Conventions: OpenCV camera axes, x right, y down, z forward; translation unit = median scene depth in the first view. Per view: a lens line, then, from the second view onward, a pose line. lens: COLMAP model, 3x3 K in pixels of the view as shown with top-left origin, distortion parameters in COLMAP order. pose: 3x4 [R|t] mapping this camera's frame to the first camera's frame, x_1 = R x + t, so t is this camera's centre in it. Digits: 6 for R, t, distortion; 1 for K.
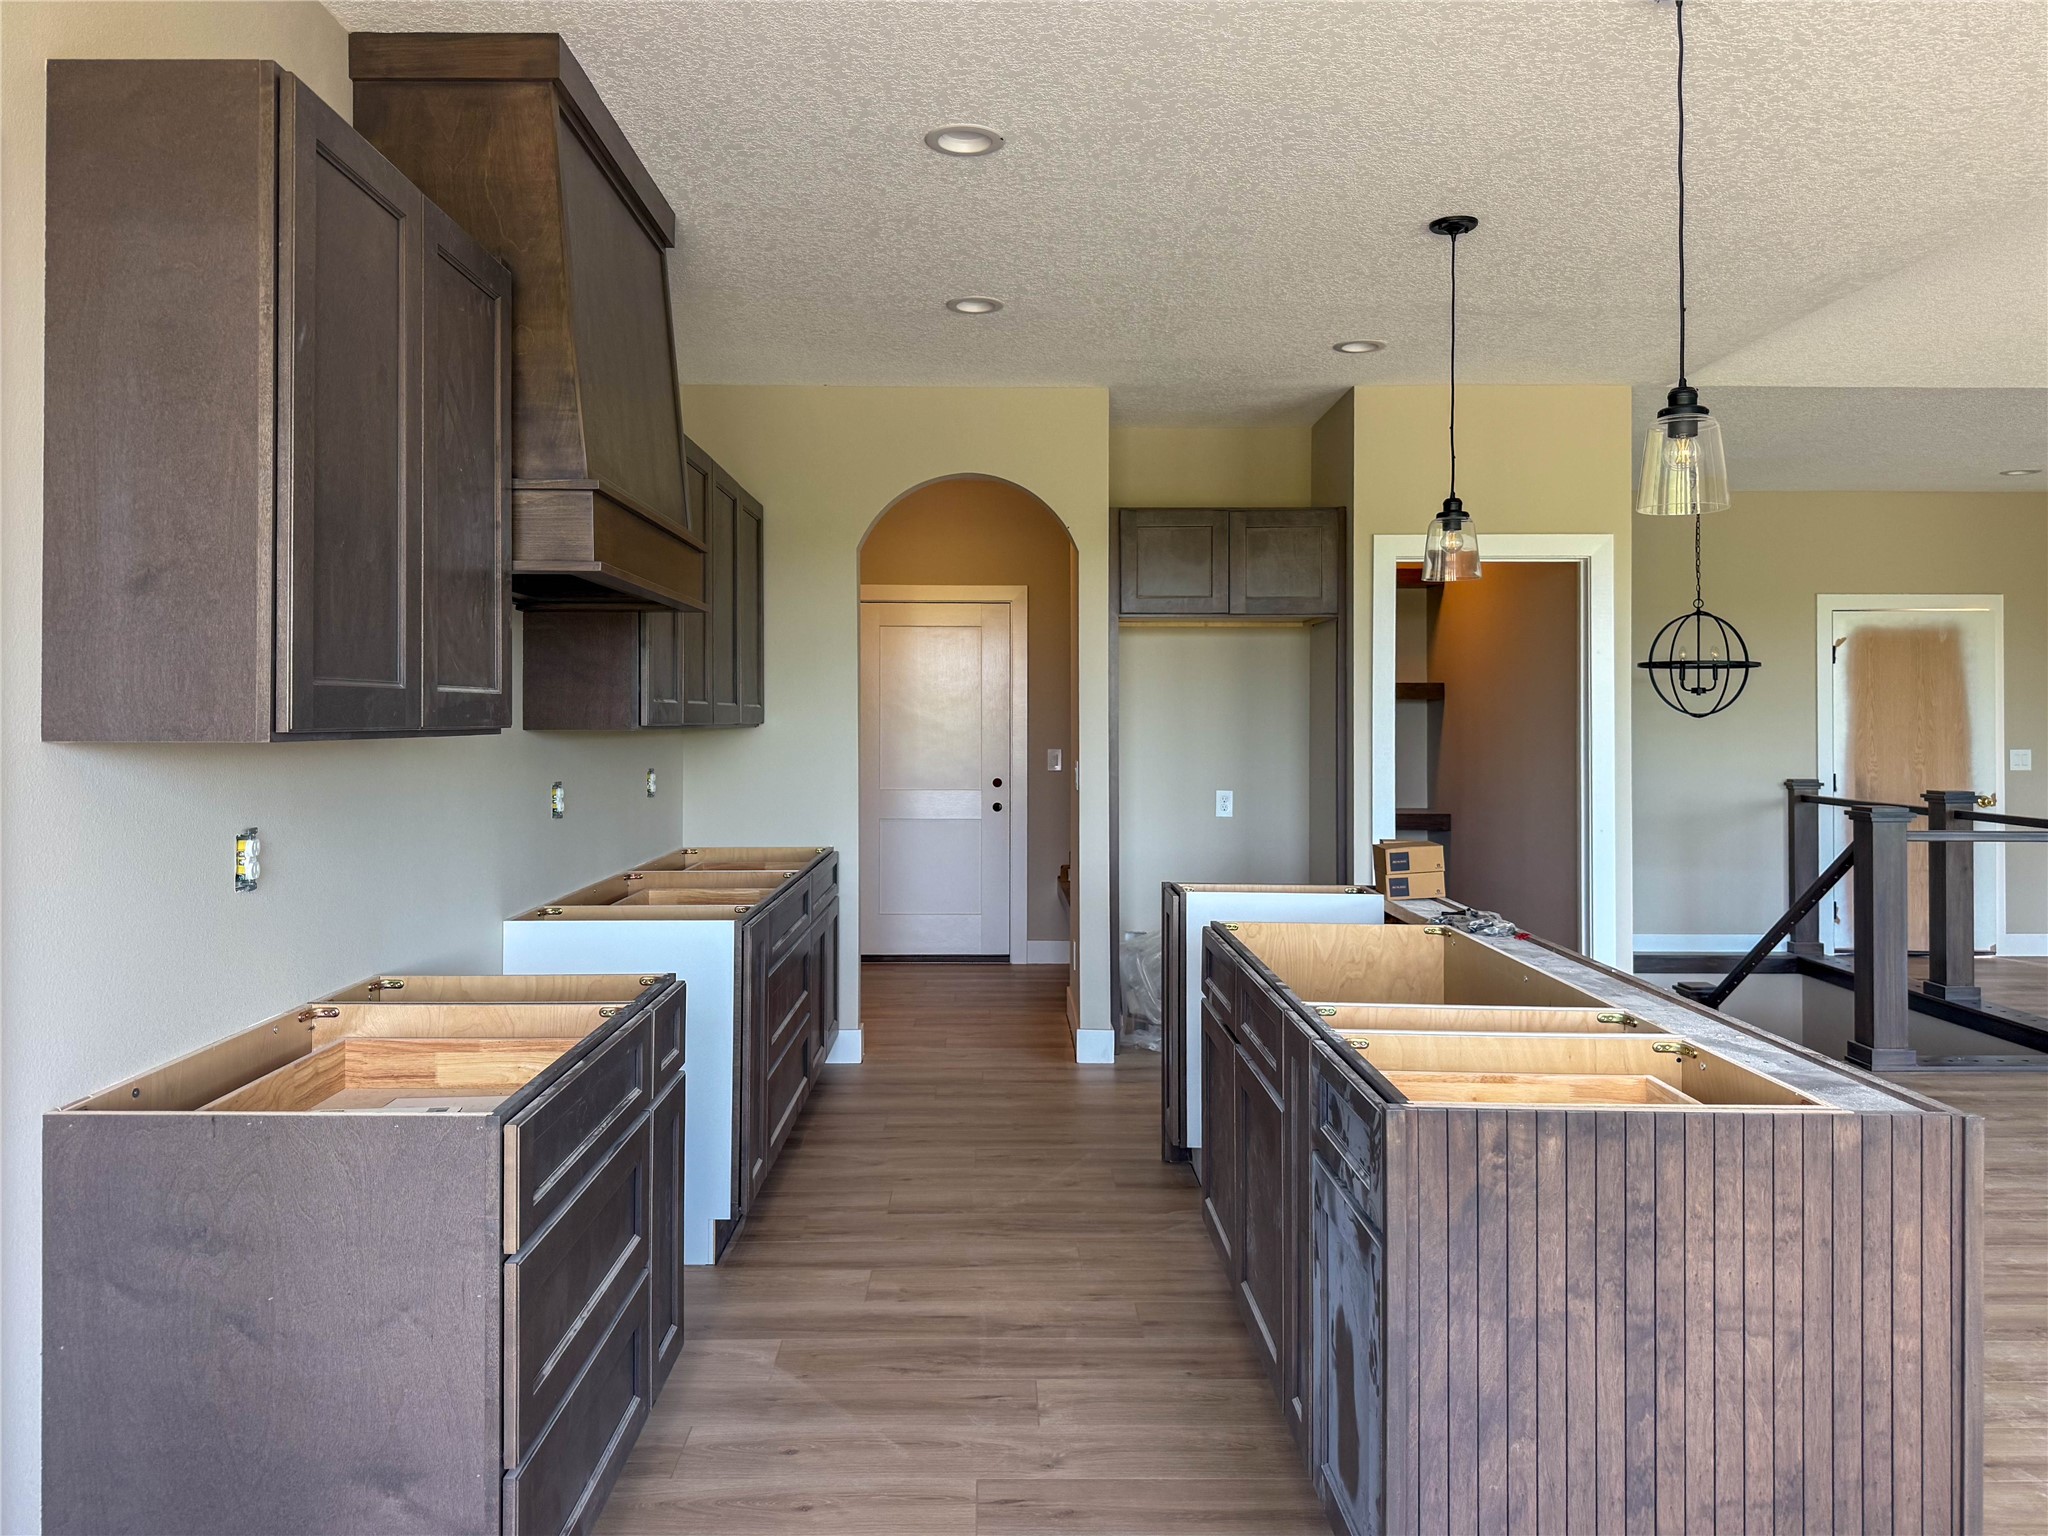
lens RADIAL K [[1441.4, 0, 1023.3], [0, 1441.4, 596.4], [0, 0, 1]] dist [0.009016, -0.018361]
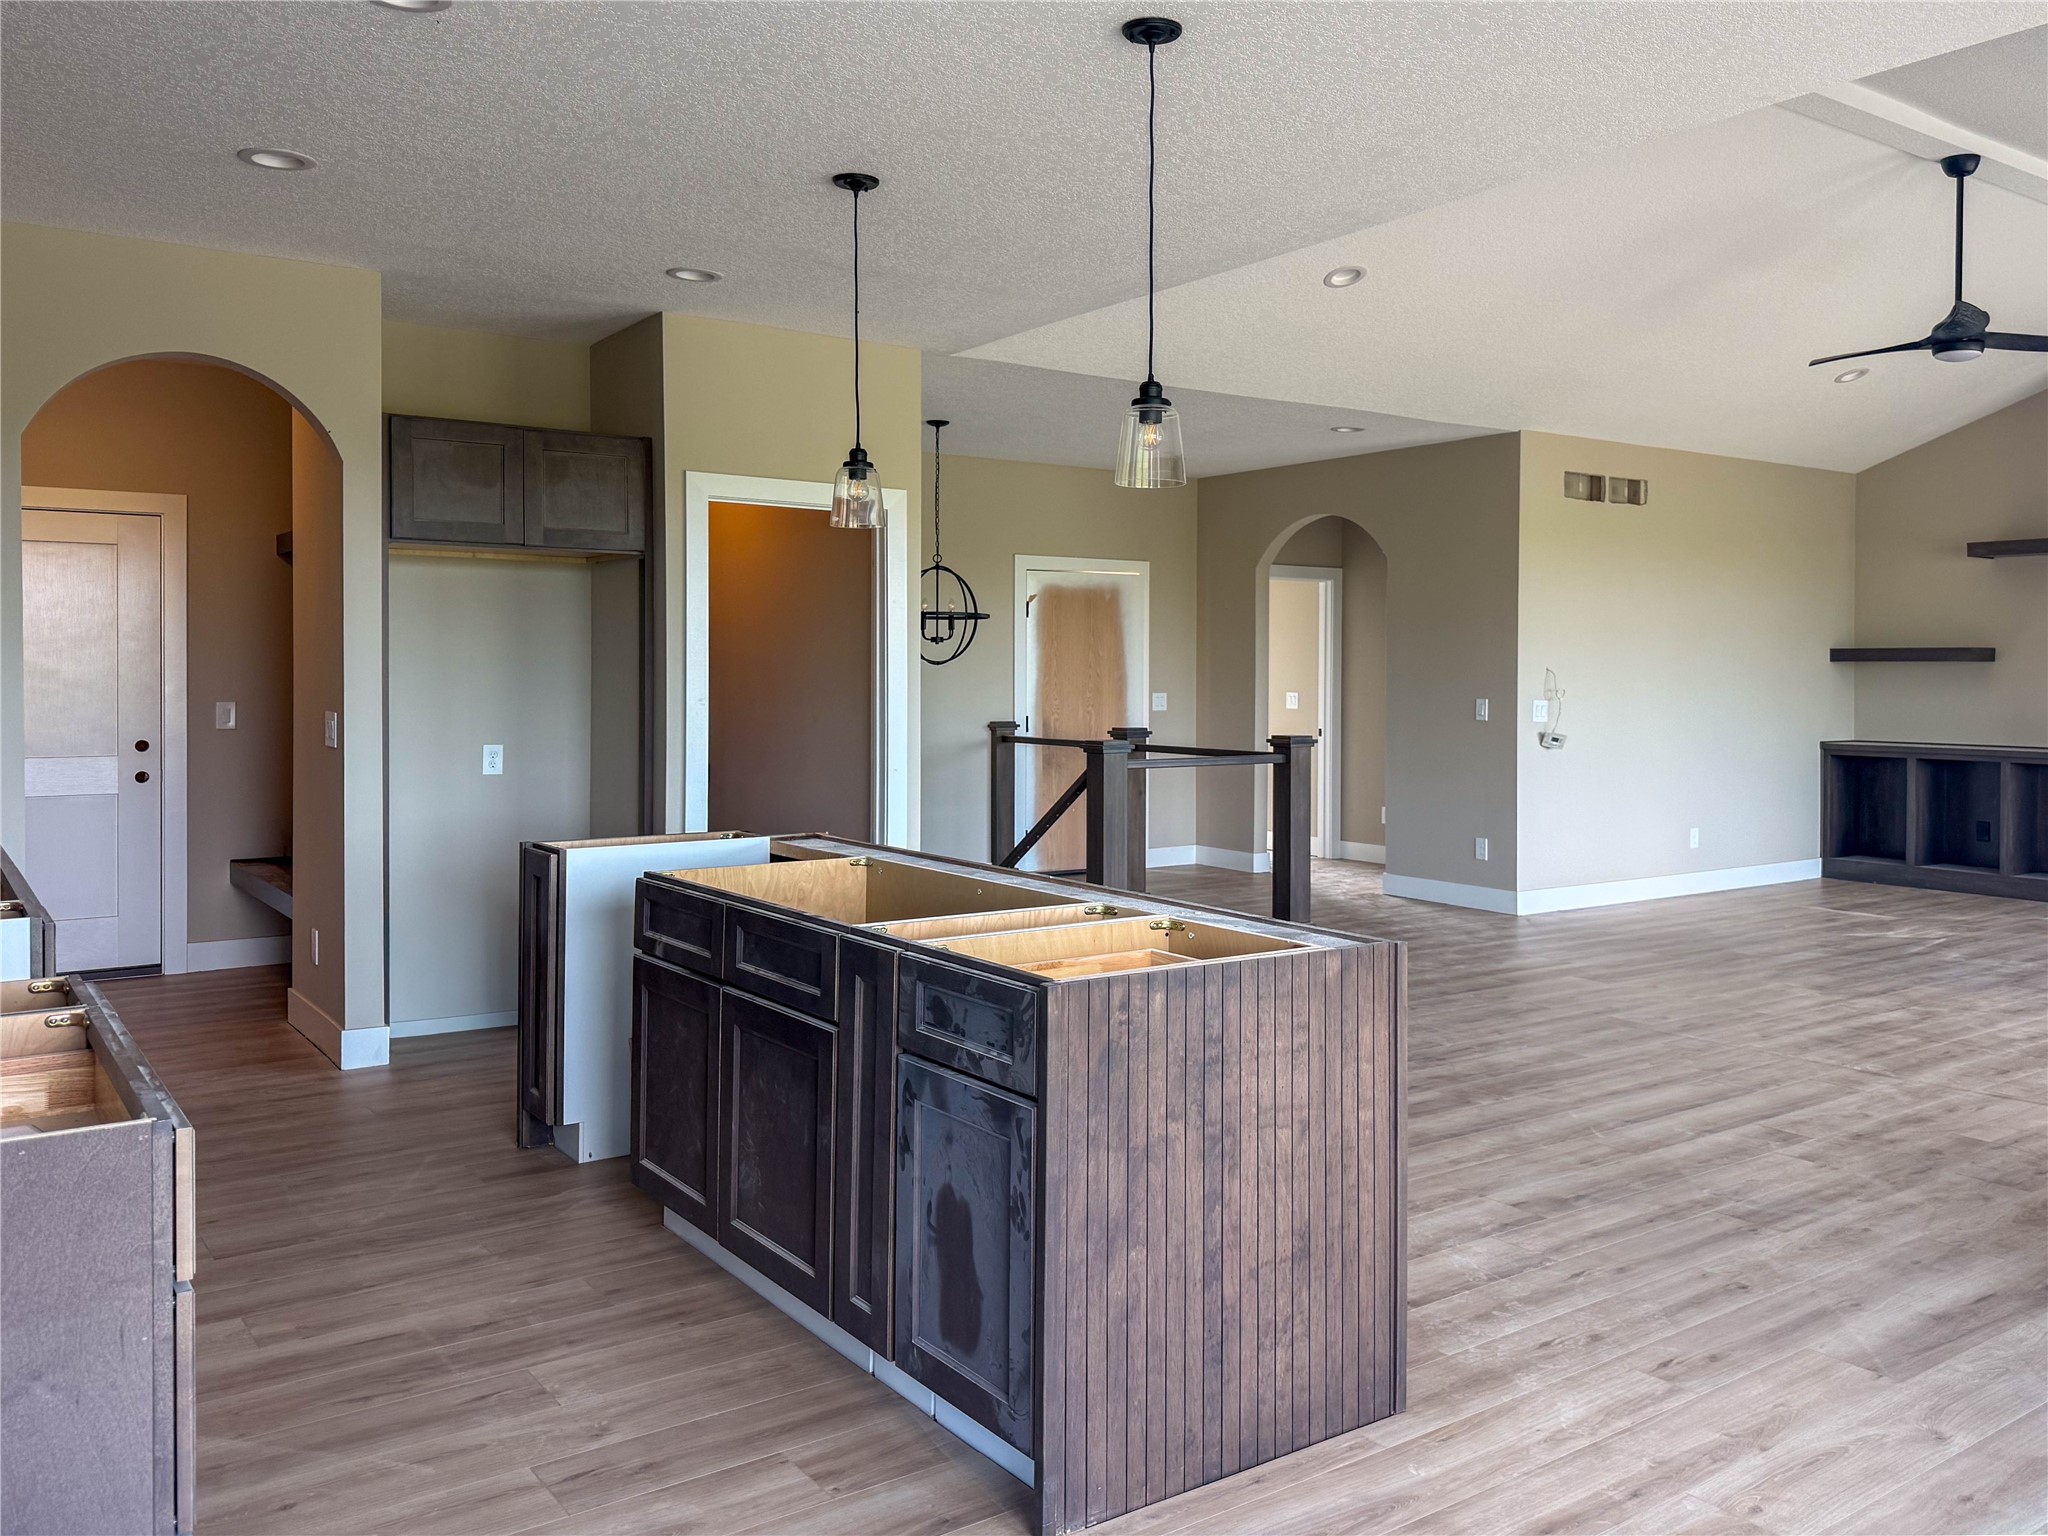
lens RADIAL K [[1588.2, 0, 1065.0], [0, 1588.2, 569.4], [0, 0, 1]] dist [0.116221, -0.180176]
pose [[0.810377, 0.036195, 0.584789, -0.362558], [-0.046789, 0.998900, 0.003011, 0.012407], [-0.584037, -0.029802, 0.811180, -0.029300]]
